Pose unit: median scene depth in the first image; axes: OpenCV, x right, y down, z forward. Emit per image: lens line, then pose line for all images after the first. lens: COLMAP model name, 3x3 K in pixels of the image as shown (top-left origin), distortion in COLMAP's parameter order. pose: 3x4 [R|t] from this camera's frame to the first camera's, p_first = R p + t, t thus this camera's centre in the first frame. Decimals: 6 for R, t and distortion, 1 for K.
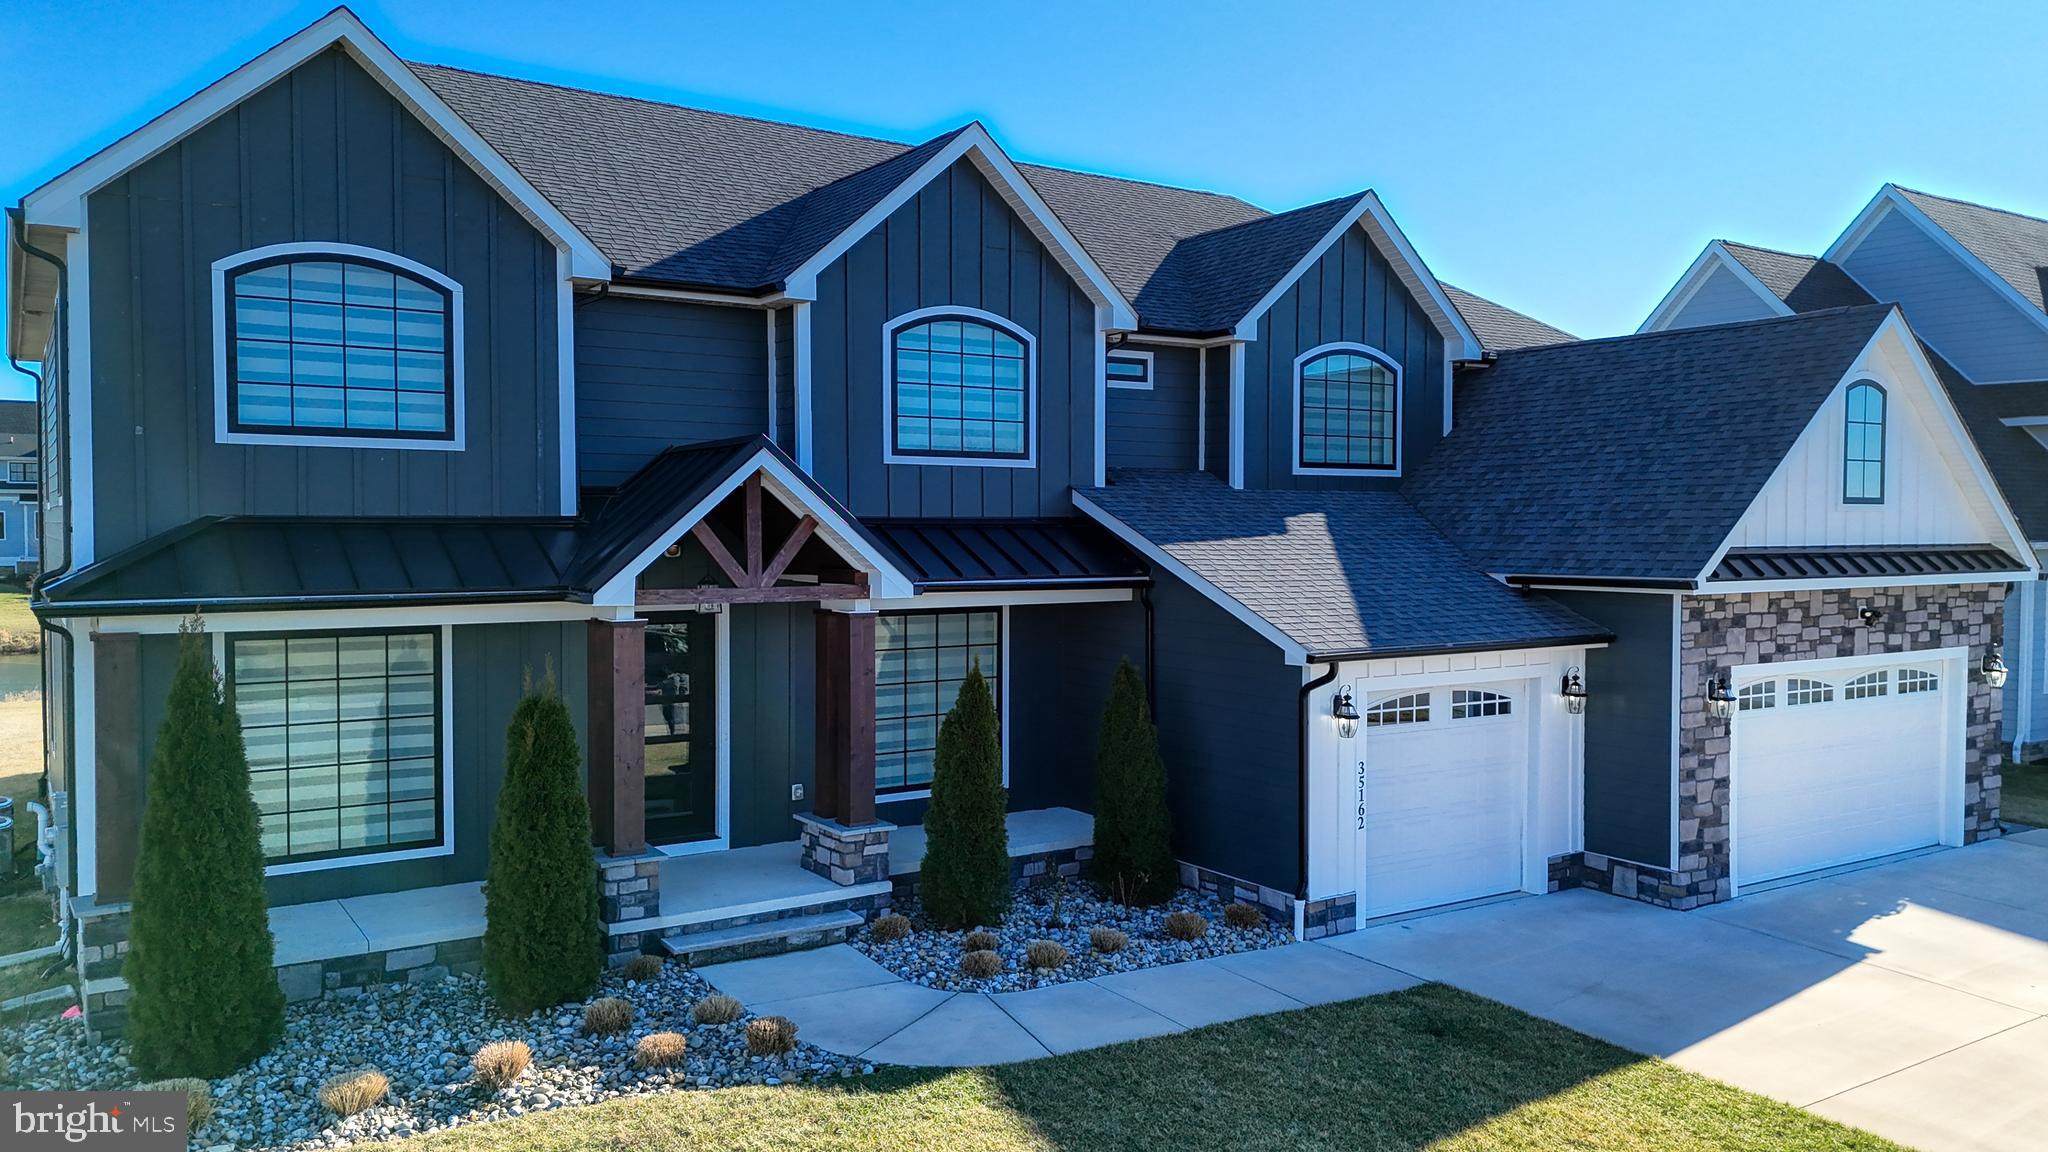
lens RADIAL K [[1486.9, 0, 1024.0], [0, 1486.9, 576.0], [0, 0, 1]] dist [0.076182, -0.083941]
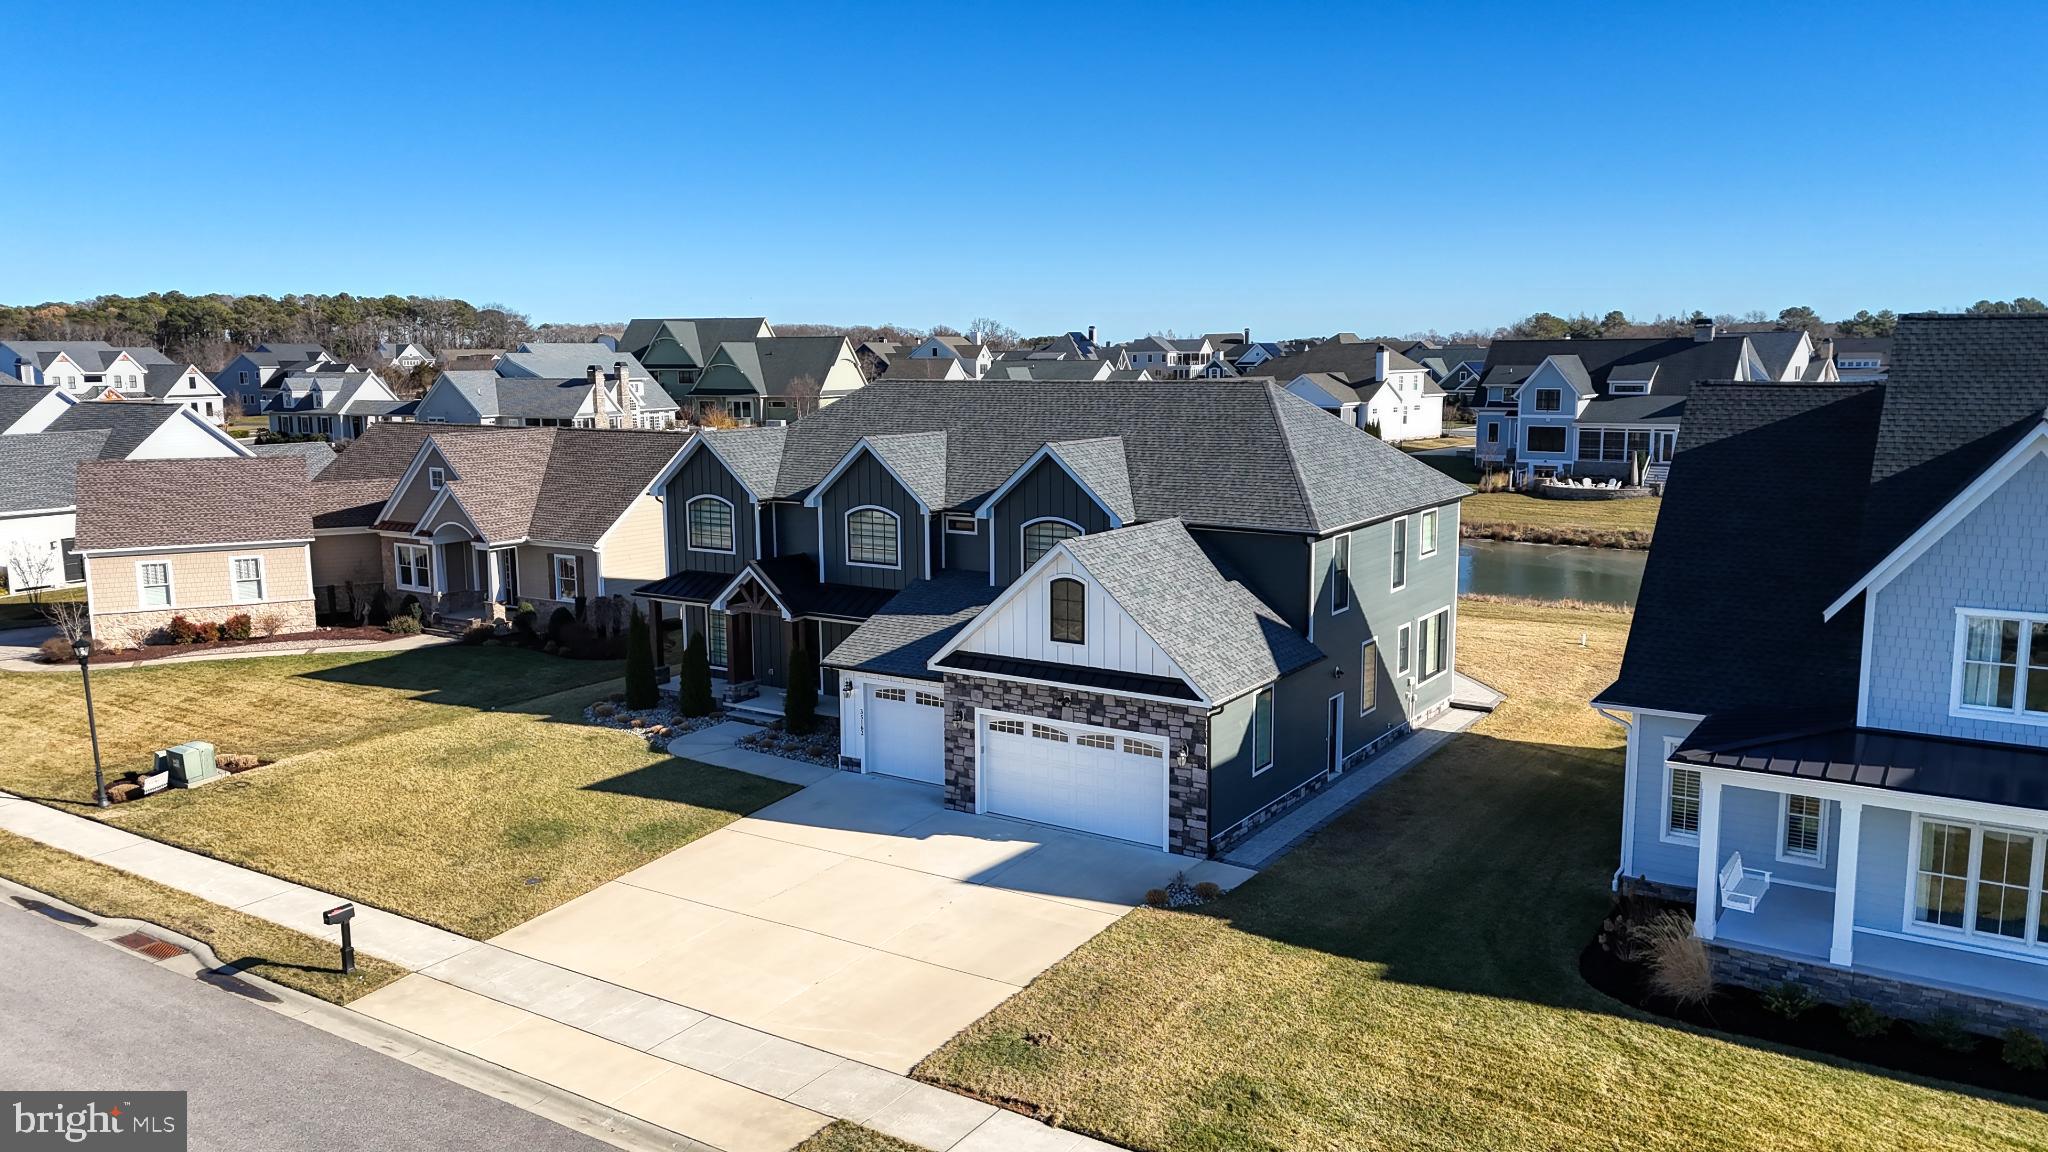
lens RADIAL K [[1522.7, 0, 1026.7], [0, 1522.7, 548.6], [0, 0, 1]] dist [0.105465, -0.119679]
pose [[0.390229, 0.115908, -0.913393, 2.679505], [-0.022087, 0.992937, 0.116566, -0.456611], [0.920453, -0.025314, 0.390033, 0.252831]]
